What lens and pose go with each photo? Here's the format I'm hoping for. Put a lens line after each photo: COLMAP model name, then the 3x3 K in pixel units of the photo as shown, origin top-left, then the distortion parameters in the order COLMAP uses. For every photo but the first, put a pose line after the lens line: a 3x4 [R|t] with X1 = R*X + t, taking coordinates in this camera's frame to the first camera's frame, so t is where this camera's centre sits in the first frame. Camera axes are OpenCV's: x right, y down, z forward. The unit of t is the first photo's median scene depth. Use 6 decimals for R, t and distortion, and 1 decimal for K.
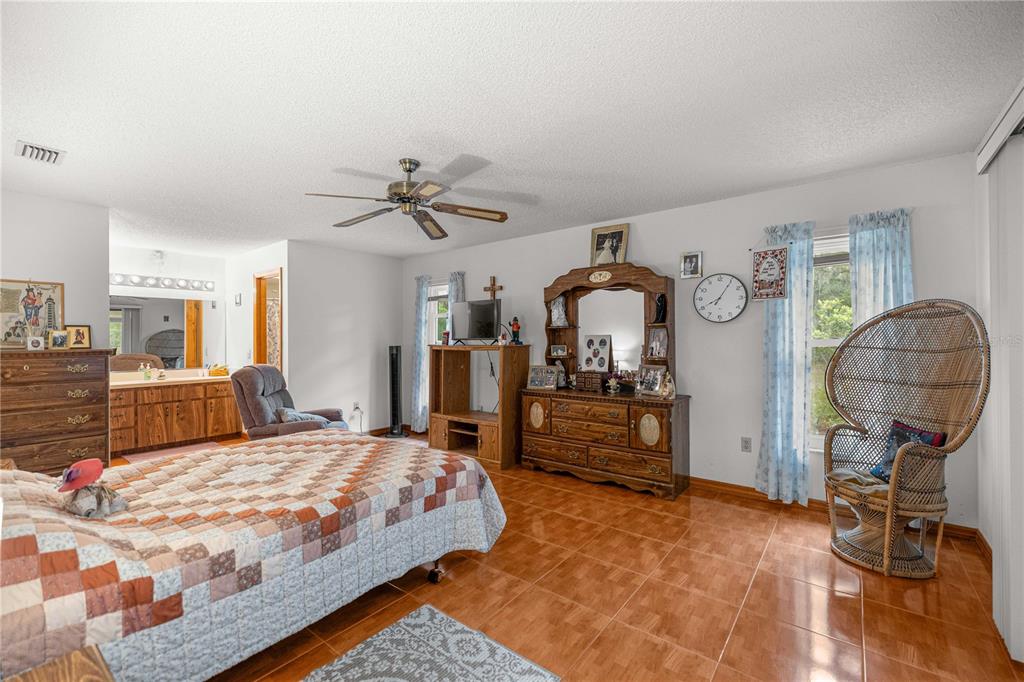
lens RADIAL K [[437.3, 0, 508.5], [0, 437.3, 336.0], [0, 0, 1]] dist [0.000421, -0.000095]
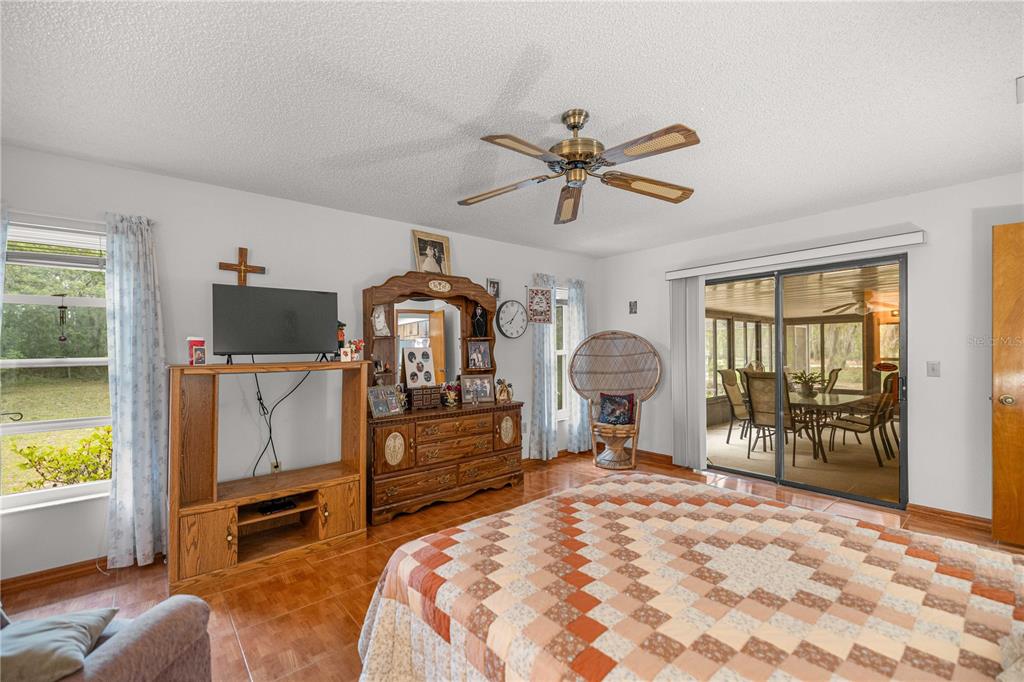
lens RADIAL K [[430.5, 0, 511.4], [0, 430.5, 350.8], [0, 0, 1]] dist [0.000329, -0.000033]
pose [[0.198886, 0.000499, 0.980023, -0.692621], [0.002937, 0.999995, -0.001106, 0.006938], [-0.980018, 0.003098, 0.198884, 0.680256]]
